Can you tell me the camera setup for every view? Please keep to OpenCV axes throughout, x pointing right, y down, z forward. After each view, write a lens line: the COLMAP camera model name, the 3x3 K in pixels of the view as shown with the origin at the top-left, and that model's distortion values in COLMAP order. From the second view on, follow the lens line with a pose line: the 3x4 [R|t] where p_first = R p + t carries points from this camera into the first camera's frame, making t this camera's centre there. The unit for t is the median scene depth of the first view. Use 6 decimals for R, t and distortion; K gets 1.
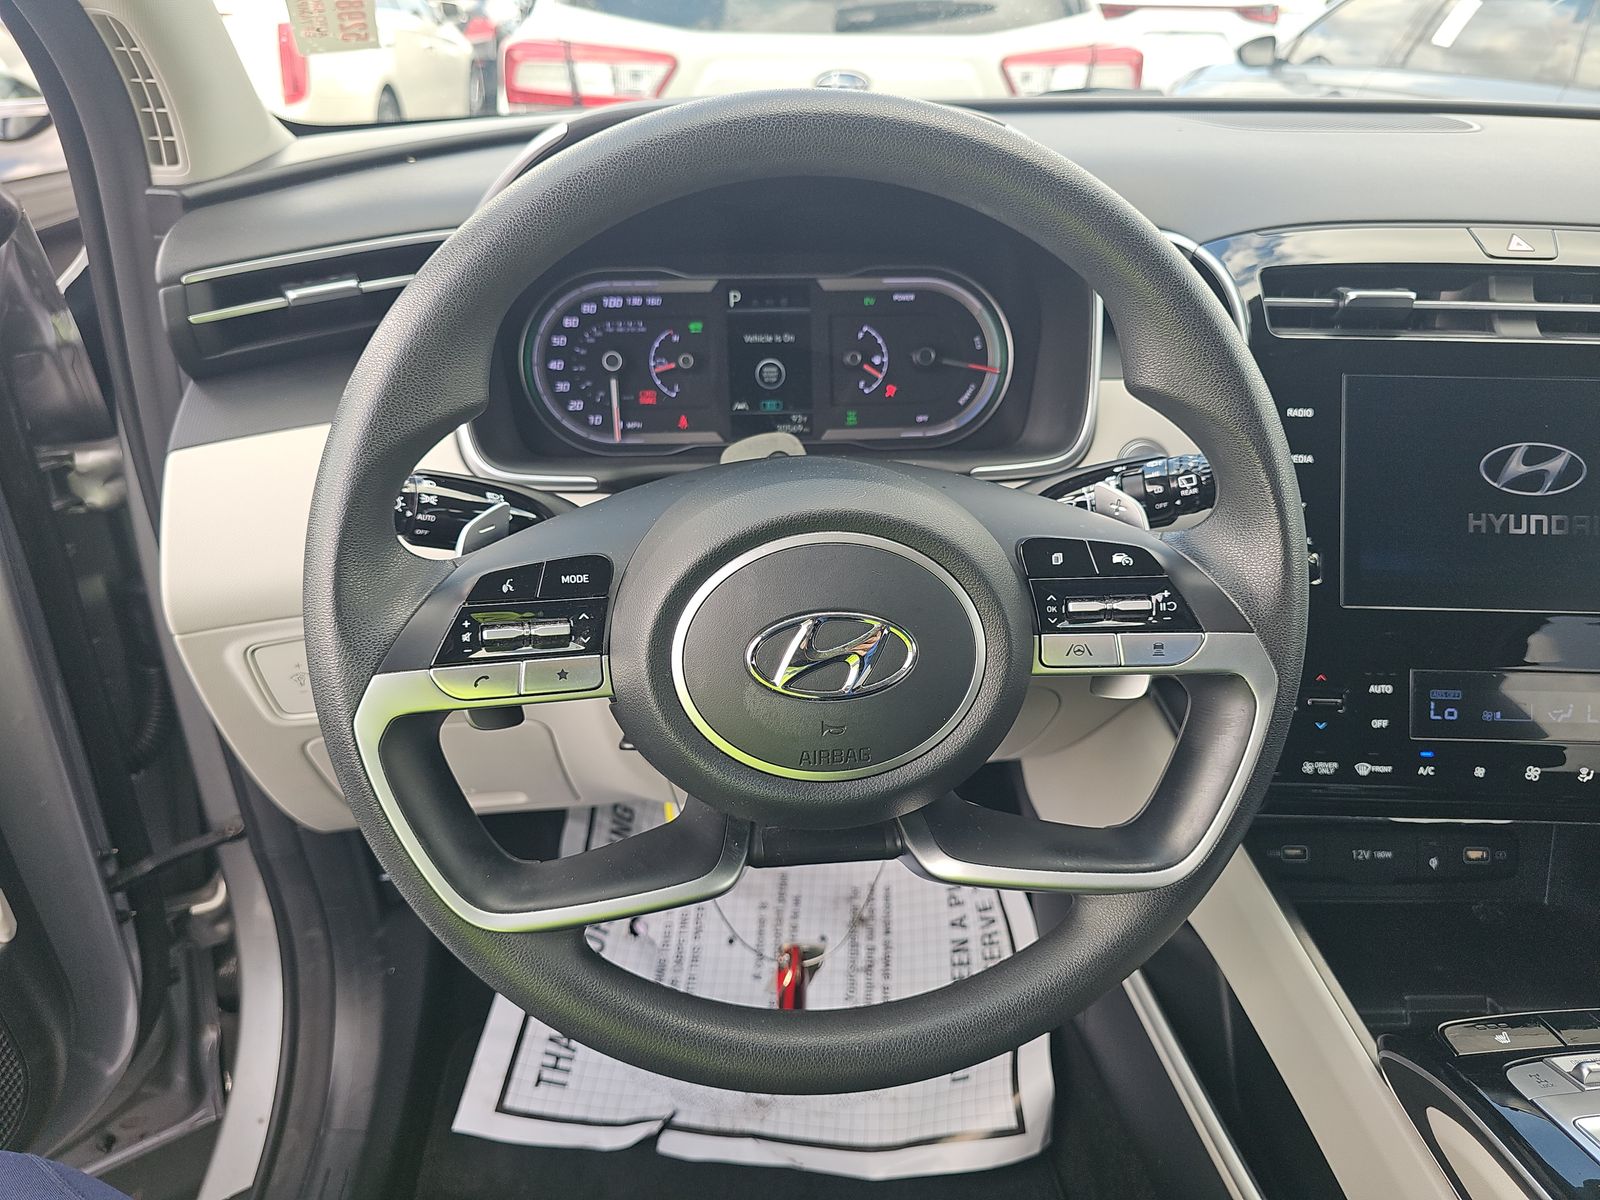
lens RADIAL K [[1067.9, 0, 800.0], [0, 1067.9, 600.0], [0, 0, 1]] dist [0.040233, -0.045683]
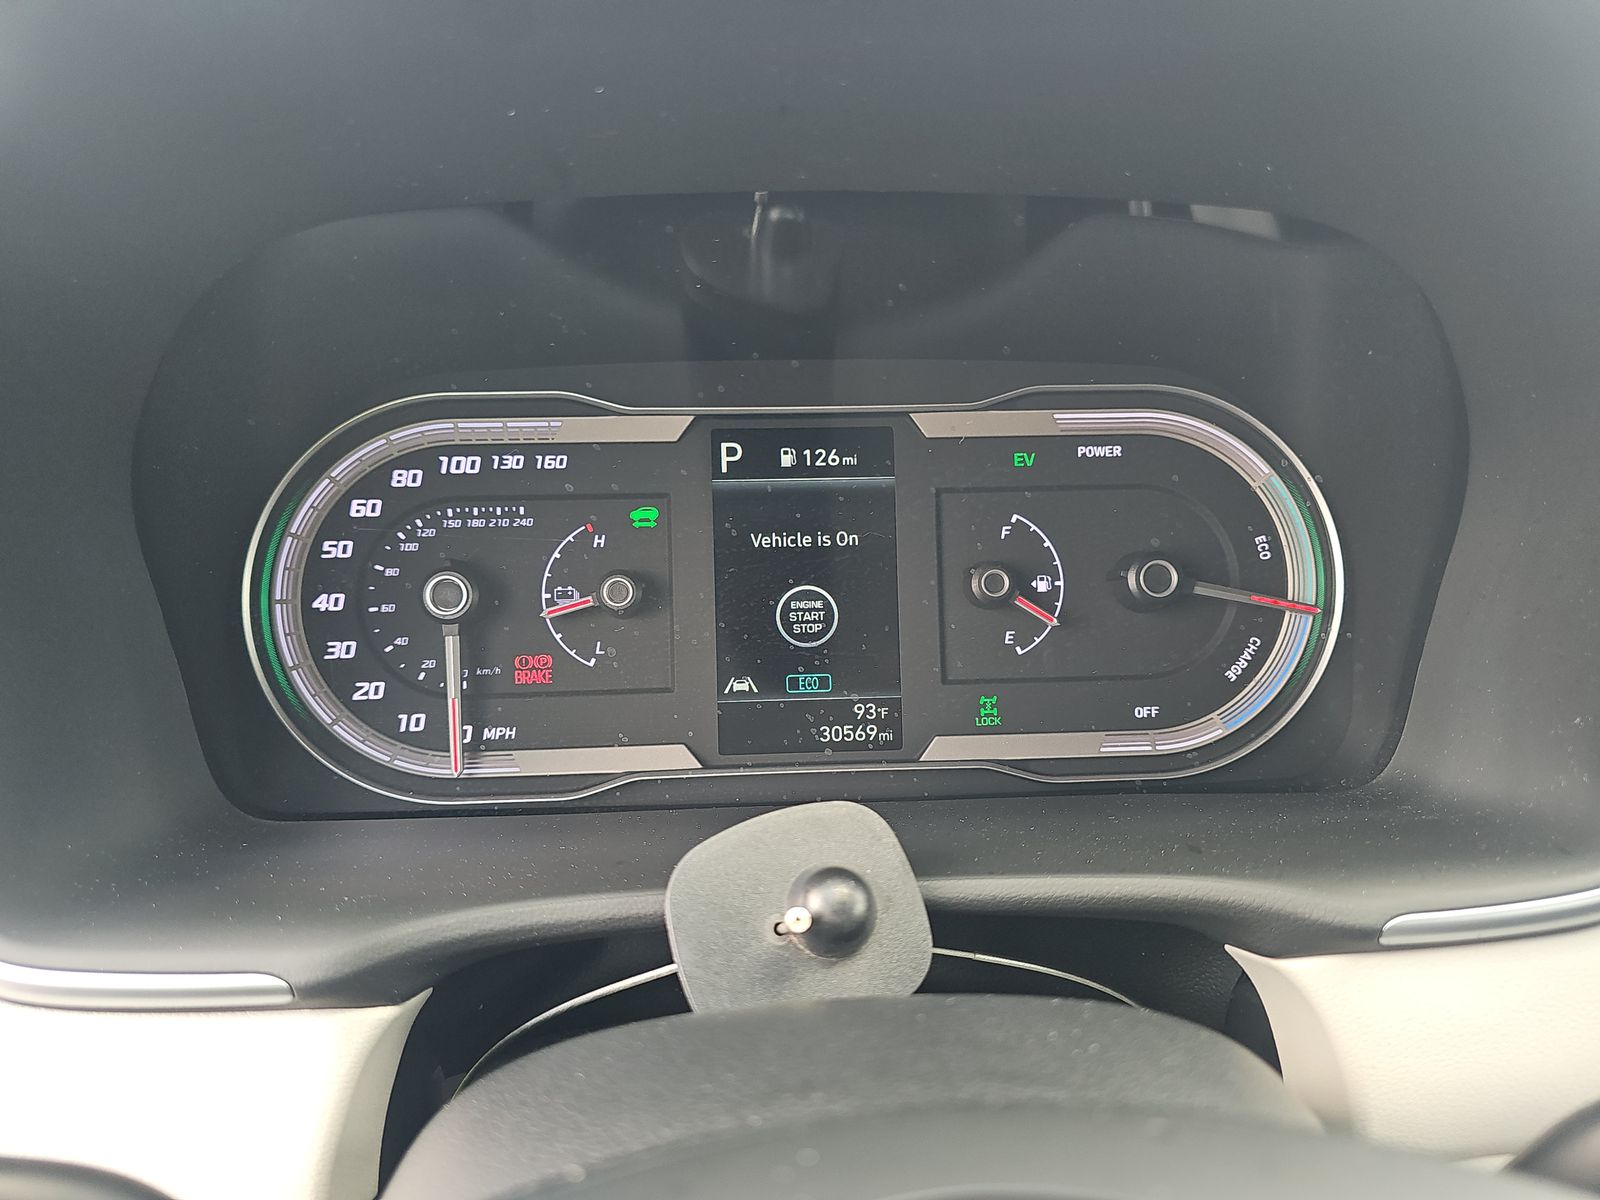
lens RADIAL K [[1067.9, 0, 800.0], [0, 1067.9, 600.0], [0, 0, 1]] dist [0.040233, -0.045683]
pose [[0.999221, 0.000548, -0.039462, -0.012912], [-0.005805, 0.991068, -0.133233, -0.159238], [0.039037, 0.133358, 0.990299, 0.555523]]
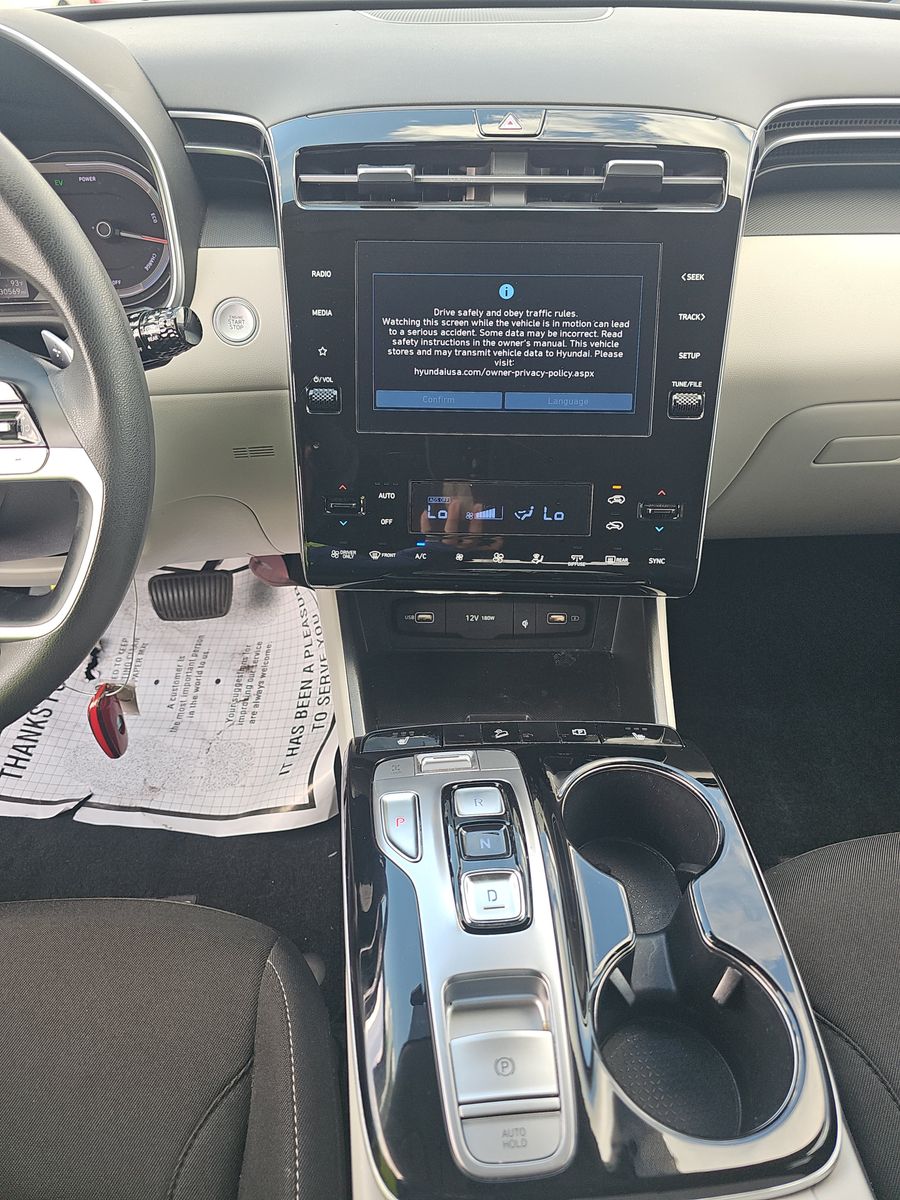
lens RADIAL K [[792.7, 0, 450.0], [0, 792.7, 600.0], [0, 0, 1]] dist [0.099239, -0.135043]
pose [[0.999616, -0.001345, -0.027687, 0.547797], [0.006795, 0.980238, 0.197703, 0.012624], [0.026874, -0.197815, 0.979871, 0.005793]]
